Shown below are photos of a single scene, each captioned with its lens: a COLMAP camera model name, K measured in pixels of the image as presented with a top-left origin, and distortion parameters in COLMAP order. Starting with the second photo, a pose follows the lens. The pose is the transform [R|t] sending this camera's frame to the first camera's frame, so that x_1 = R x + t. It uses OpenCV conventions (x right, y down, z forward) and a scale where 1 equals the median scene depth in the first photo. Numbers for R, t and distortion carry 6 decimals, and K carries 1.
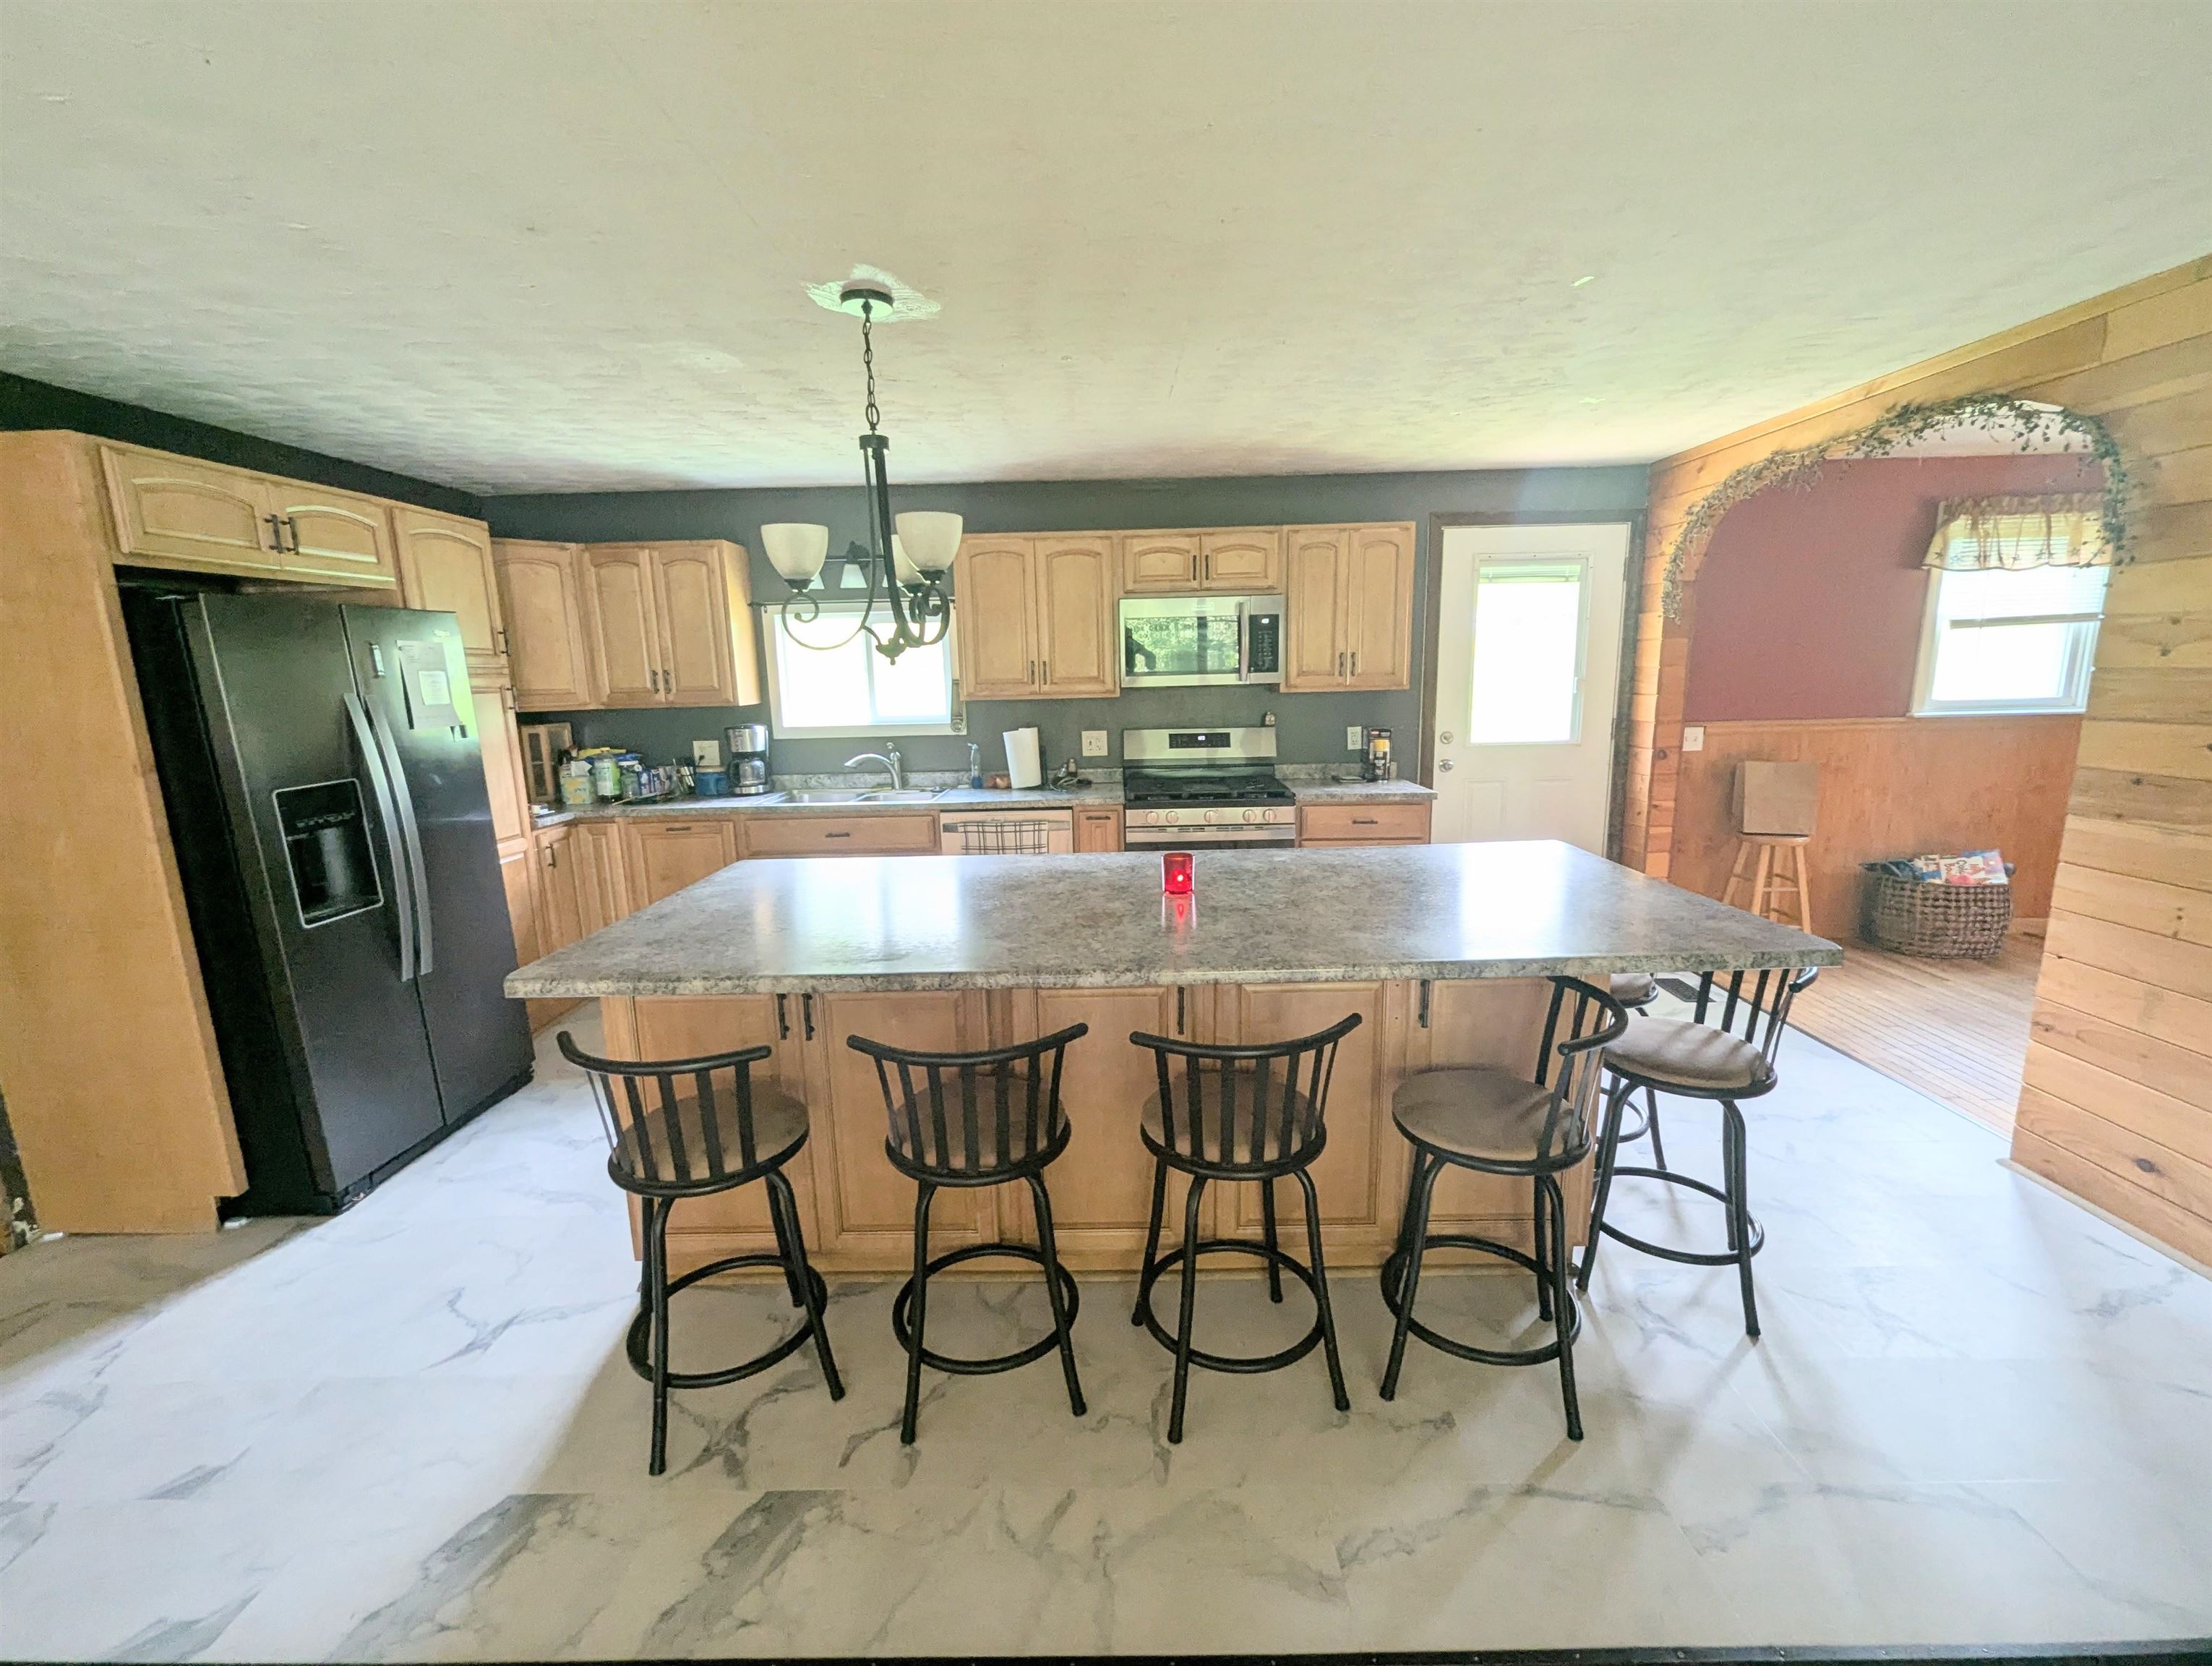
lens RADIAL K [[920.9, 0, 1106.0], [0, 920.9, 833.0], [0, 0, 1]] dist [-0.000575, -0.000534]
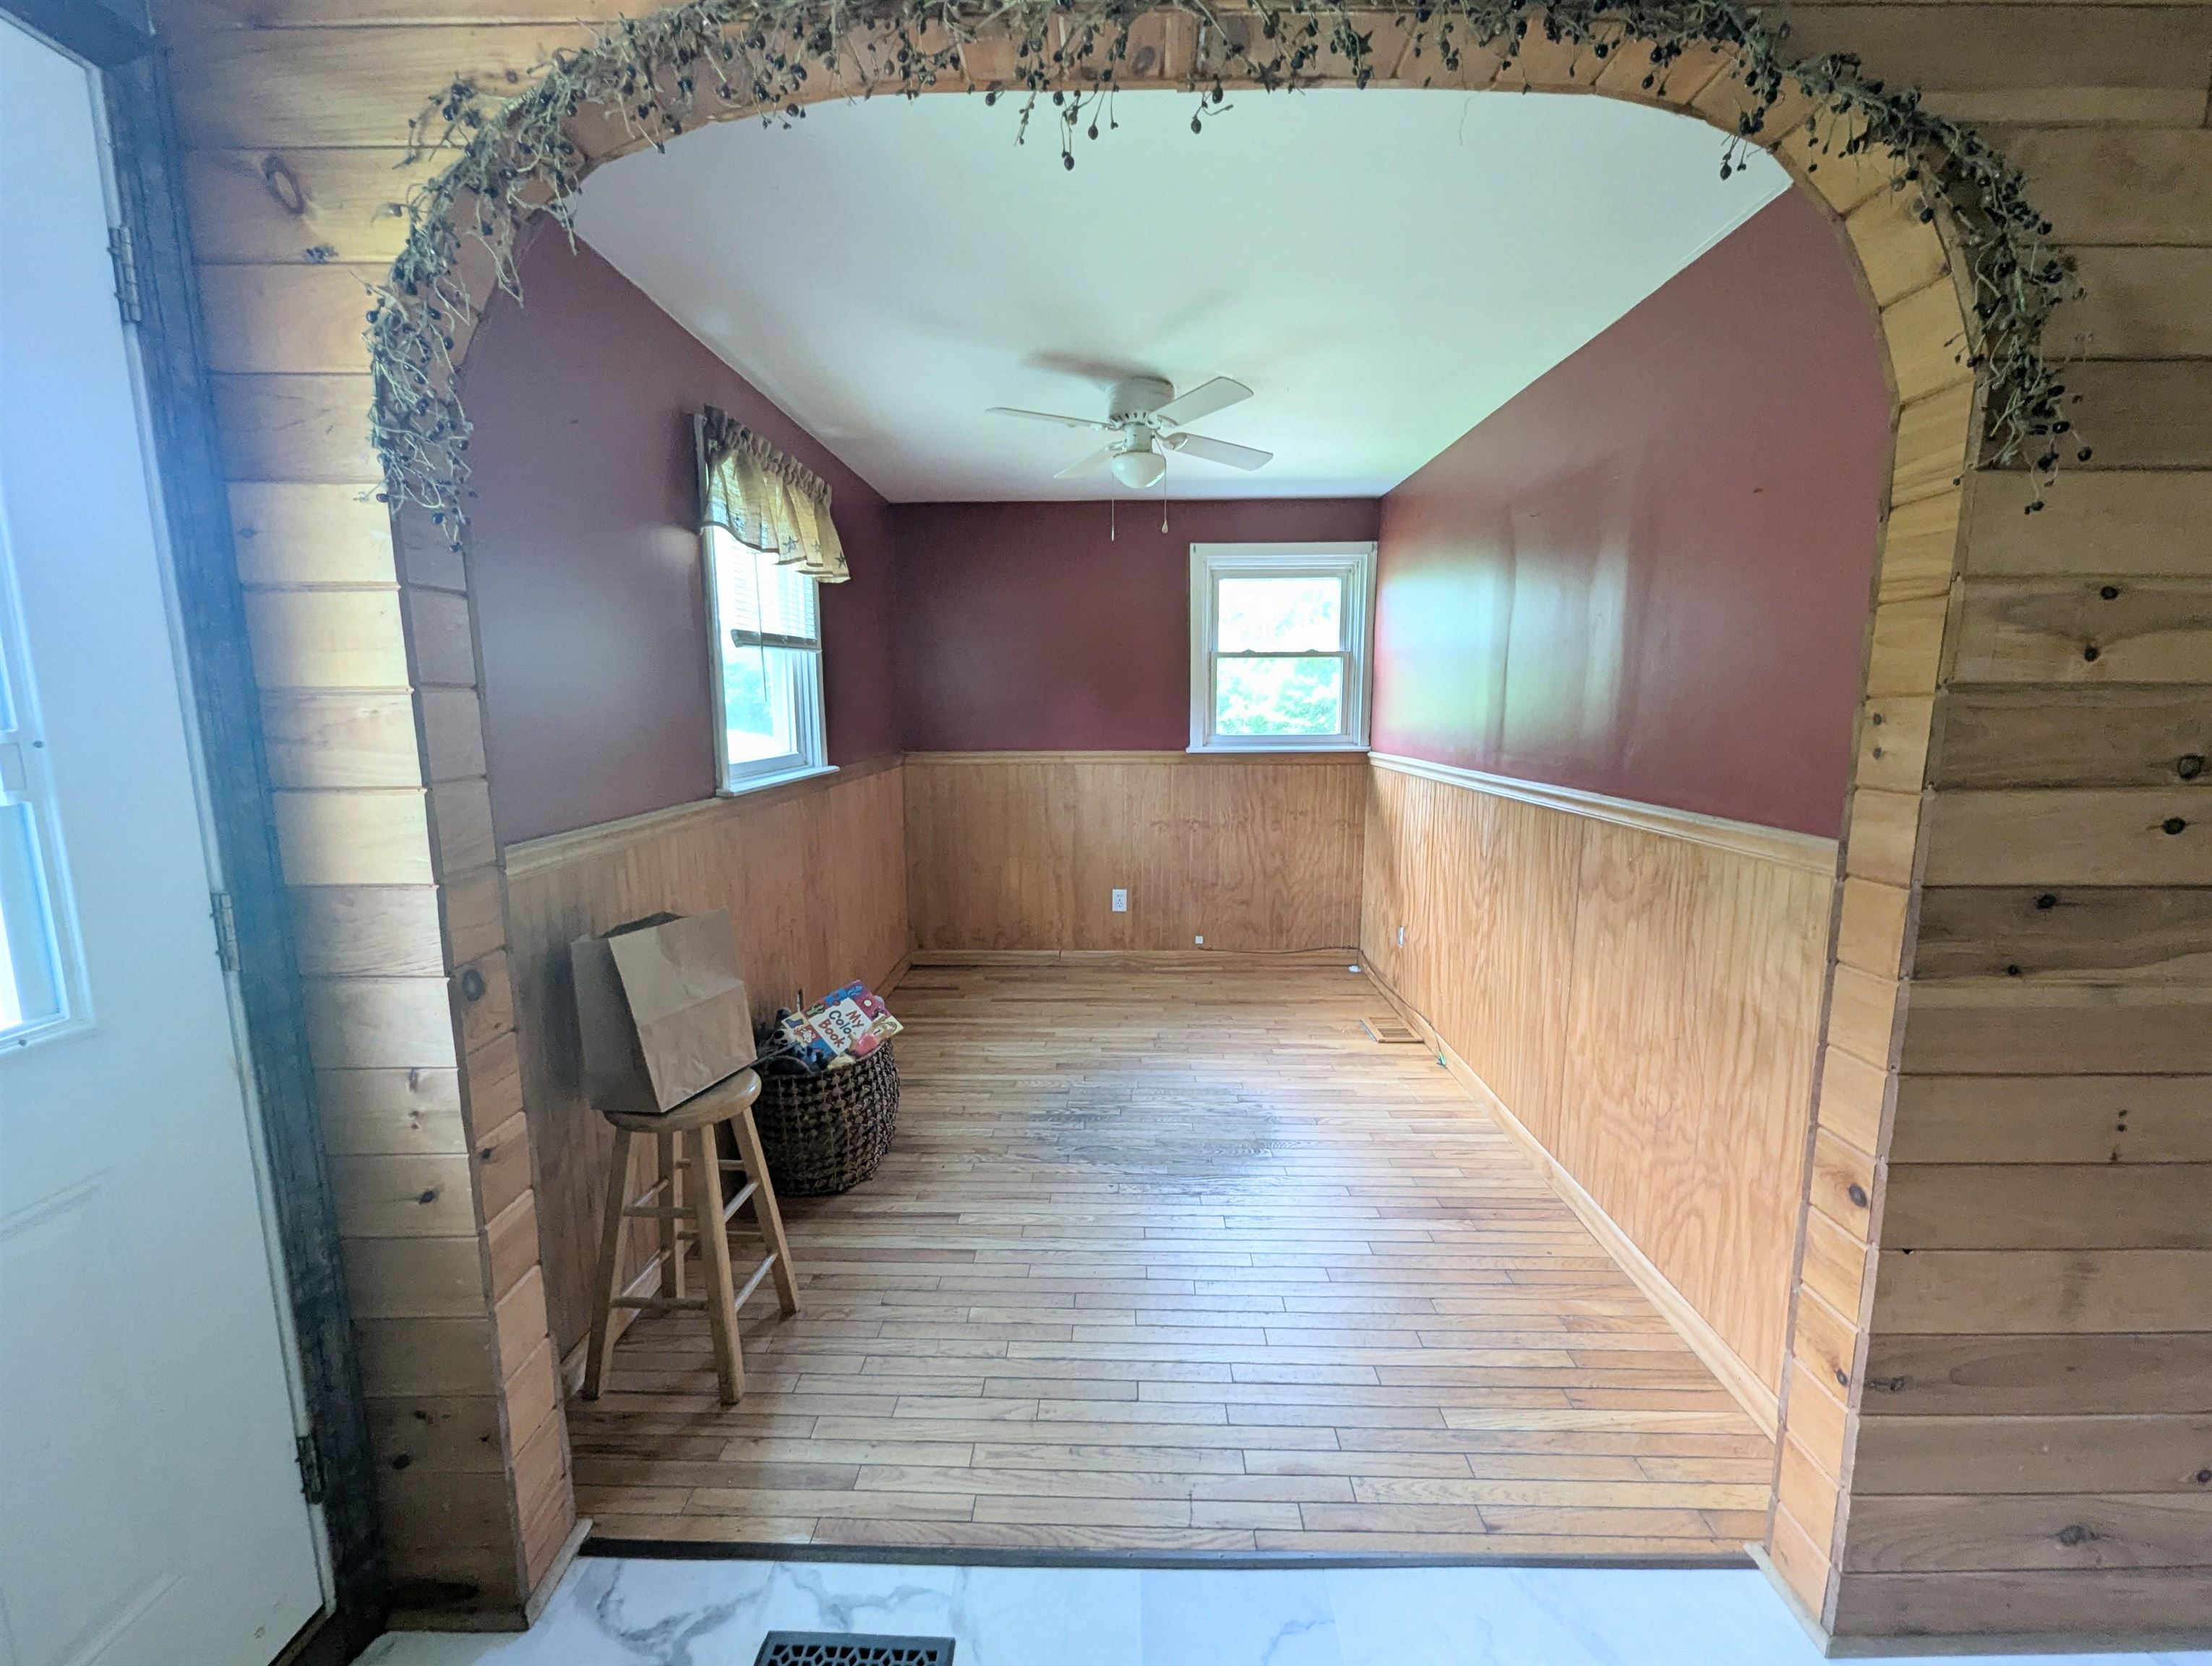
lens RADIAL K [[925.6, 0, 1112.7], [0, 925.6, 849.0], [0, 0, 1]] dist [-0.001037, -0.000113]
pose [[0.001158, -0.133445, 0.991056, 0.356976], [0.180107, 0.974877, 0.131056, -0.147214], [-0.983646, 0.178344, 0.025163, 0.886815]]
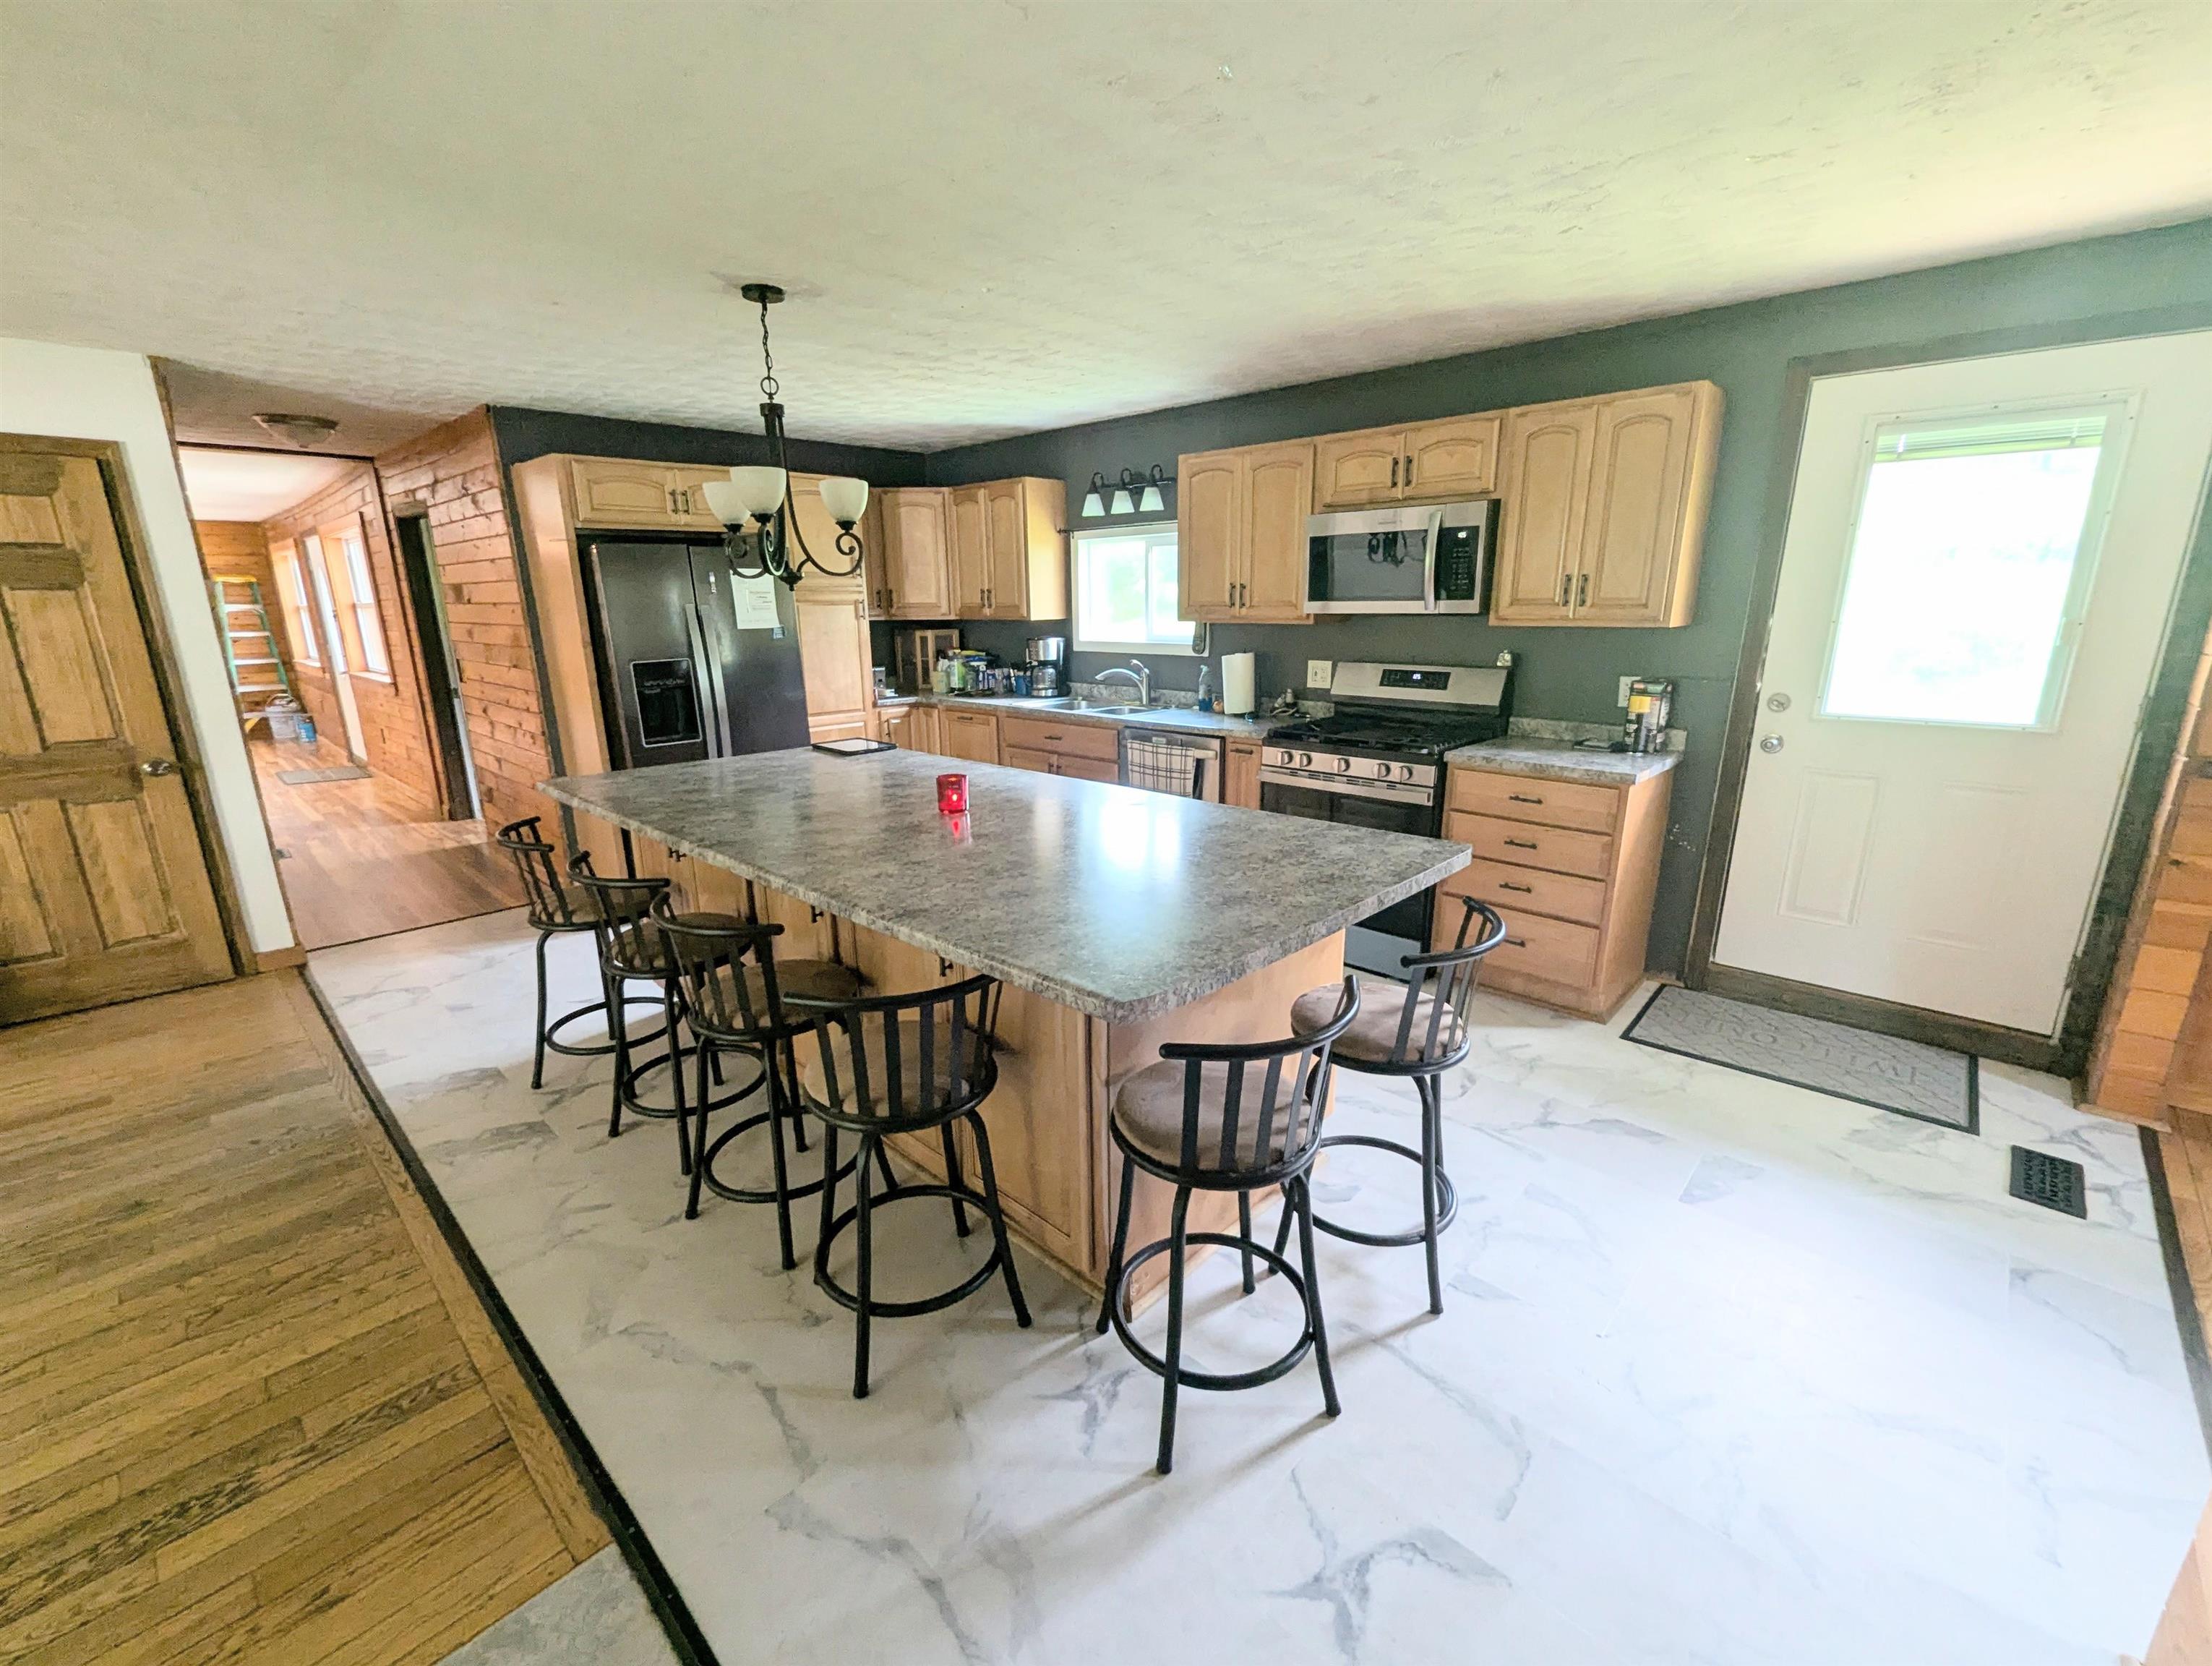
lens RADIAL K [[920.6, 0, 1104.1], [0, 920.6, 833.7], [0, 0, 1]] dist [-0.000710, 0.000482]
pose [[0.736723, 0.183565, -0.650802, 0.552509], [-0.124543, 0.982818, 0.136227, -0.047182], [0.664626, -0.019309, 0.746927, 0.198106]]
